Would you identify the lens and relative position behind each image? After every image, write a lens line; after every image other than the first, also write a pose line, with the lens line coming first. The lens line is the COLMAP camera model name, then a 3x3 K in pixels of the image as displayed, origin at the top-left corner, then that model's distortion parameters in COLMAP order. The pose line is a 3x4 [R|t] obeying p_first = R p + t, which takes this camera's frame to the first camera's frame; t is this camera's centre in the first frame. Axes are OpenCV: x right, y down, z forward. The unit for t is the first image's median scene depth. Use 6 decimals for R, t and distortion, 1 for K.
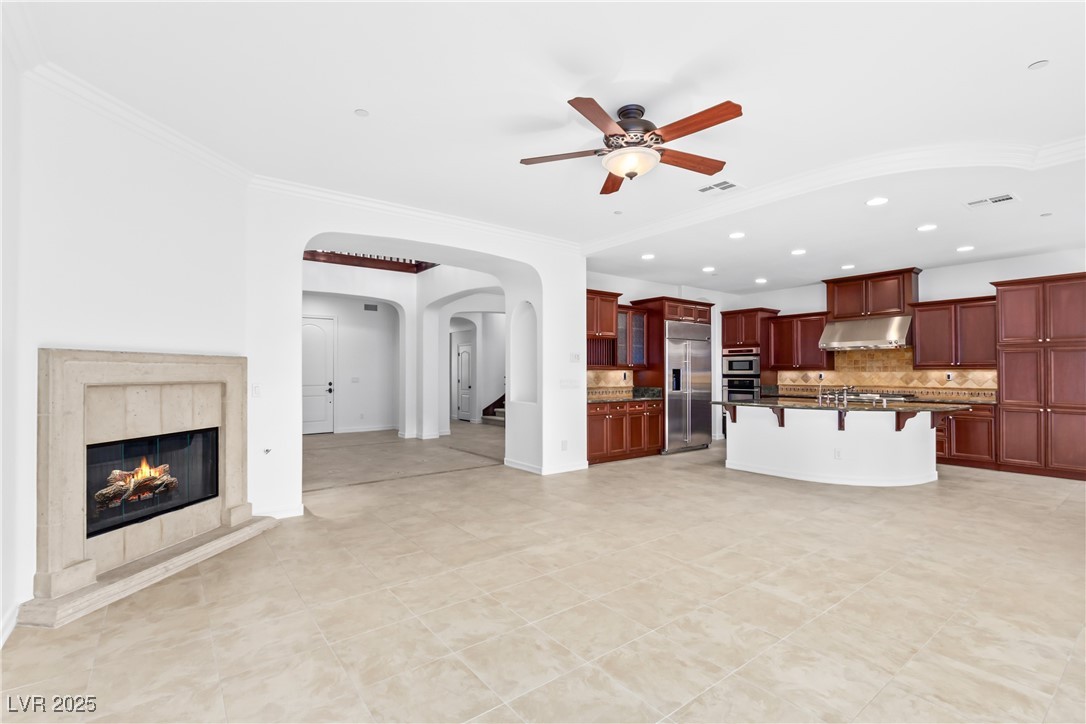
lens RADIAL K [[497.3, 0, 549.4], [0, 497.3, 369.6], [0, 0, 1]] dist [0.000953, -0.002515]
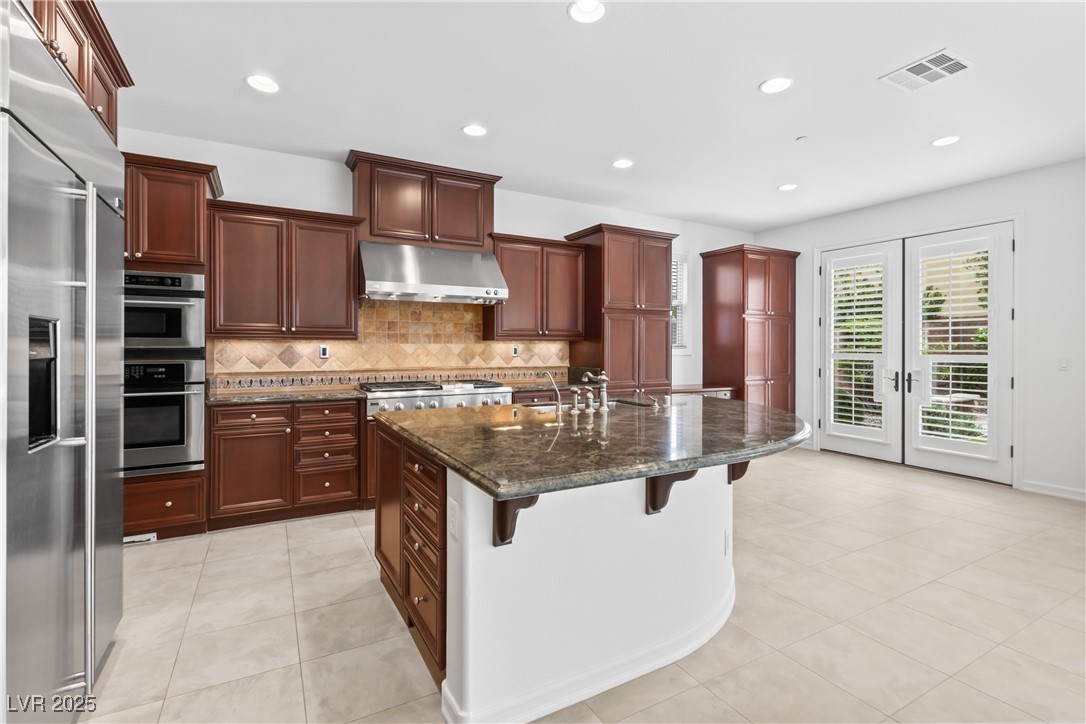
lens RADIAL K [[497.3, 0, 549.6], [0, 497.3, 348.9], [0, 0, 1]] dist [0.000953, -0.002515]
pose [[0.149793, -0.004634, 0.988706, 0.115824], [-0.008332, 0.999948, 0.005949, 0.006624], [-0.988682, -0.009129, 0.149747, 0.819515]]
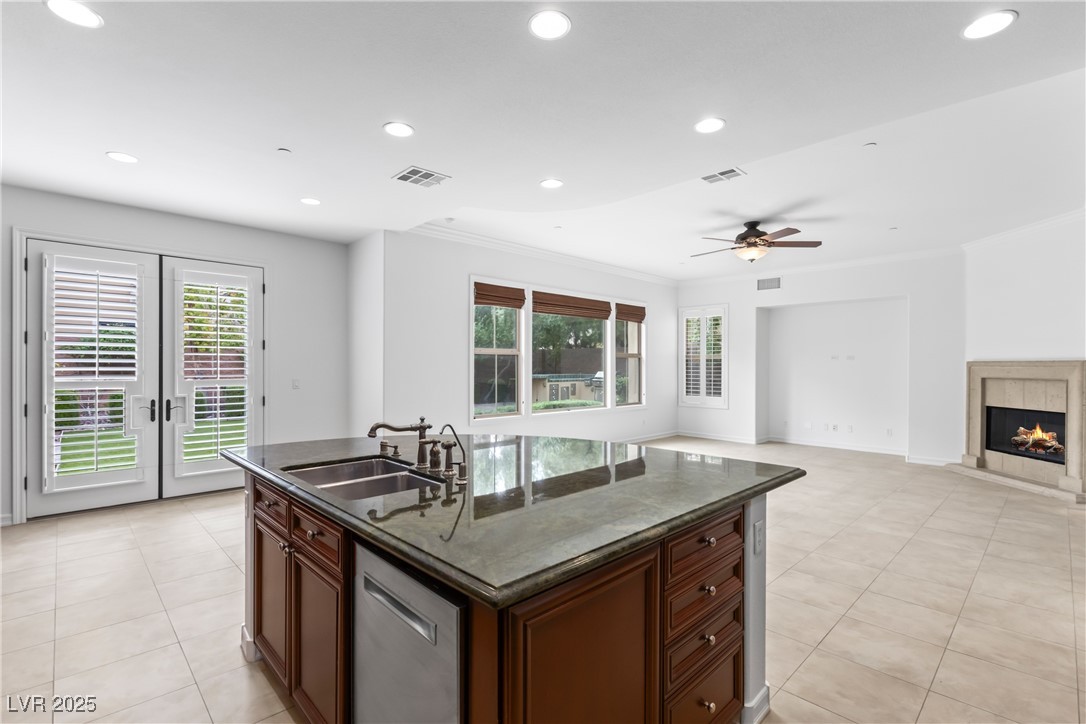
lens RADIAL K [[497.3, 0, 542.3], [0, 497.3, 366.2], [0, 0, 1]] dist [0.000953, -0.002515]
pose [[-0.994115, -0.002231, -0.108303, 0.460771], [-0.001892, 0.999993, -0.003237, -0.003077], [0.108309, -0.003013, -0.994113, 1.128682]]
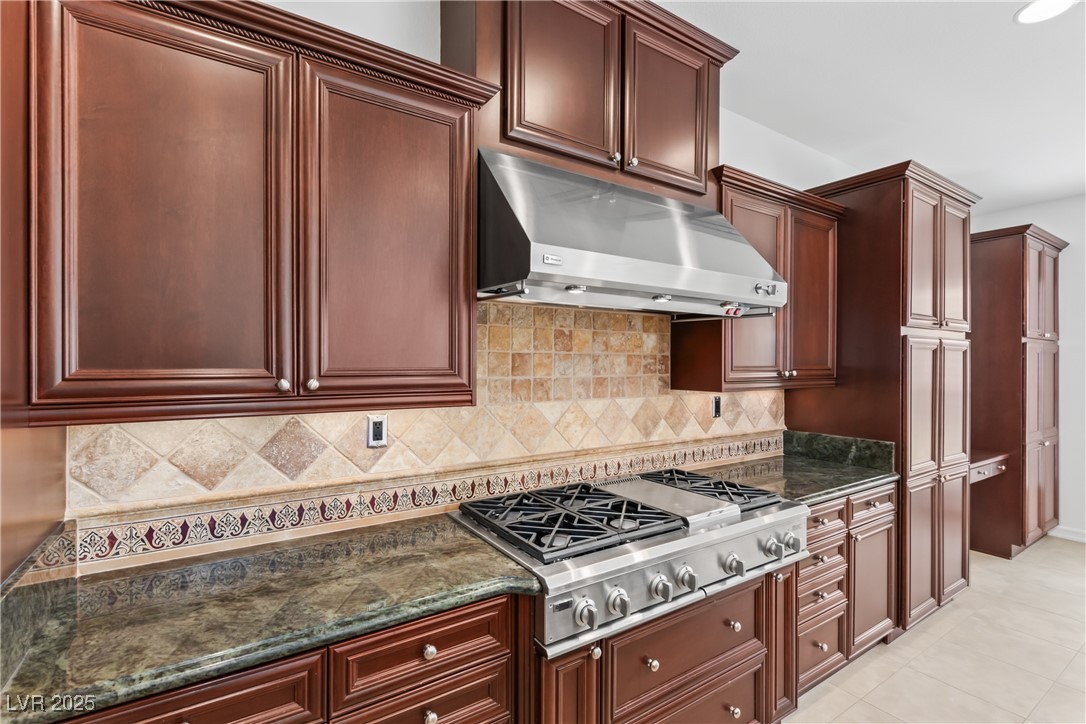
lens RADIAL K [[497.3, 0, 549.3], [0, 497.3, 367.1], [0, 0, 1]] dist [0.000953, -0.002515]
pose [[0.079435, -0.008945, 0.996800, 0.413029], [-0.010623, 0.999895, 0.009819, -0.016574], [-0.996783, -0.011369, 0.079332, 1.058771]]
